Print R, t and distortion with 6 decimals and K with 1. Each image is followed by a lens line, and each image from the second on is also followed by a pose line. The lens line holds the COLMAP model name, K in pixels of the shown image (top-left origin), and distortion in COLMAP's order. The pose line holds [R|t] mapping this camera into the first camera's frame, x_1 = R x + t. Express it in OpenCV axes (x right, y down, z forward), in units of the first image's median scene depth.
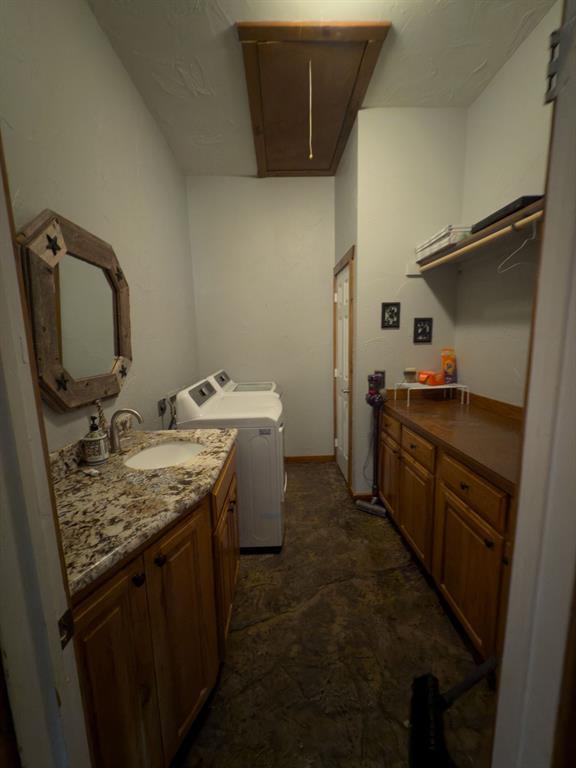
lens RADIAL K [[303.6, 0, 290.0], [0, 303.6, 382.9], [0, 0, 1]] dist [0.001380, -0.000070]
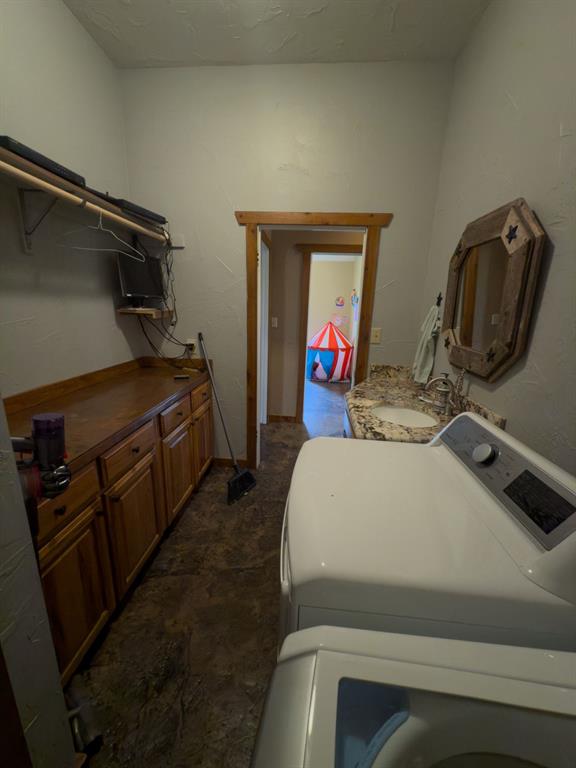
lens RADIAL K [[303.6, 0, 291.4], [0, 303.6, 383.2], [0, 0, 1]] dist [0.001380, -0.000070]
pose [[-0.994331, -0.031599, 0.101530, -0.092091], [0.009911, 0.923126, 0.384369, -0.297924], [-0.105871, 0.383197, -0.917579, 1.893753]]
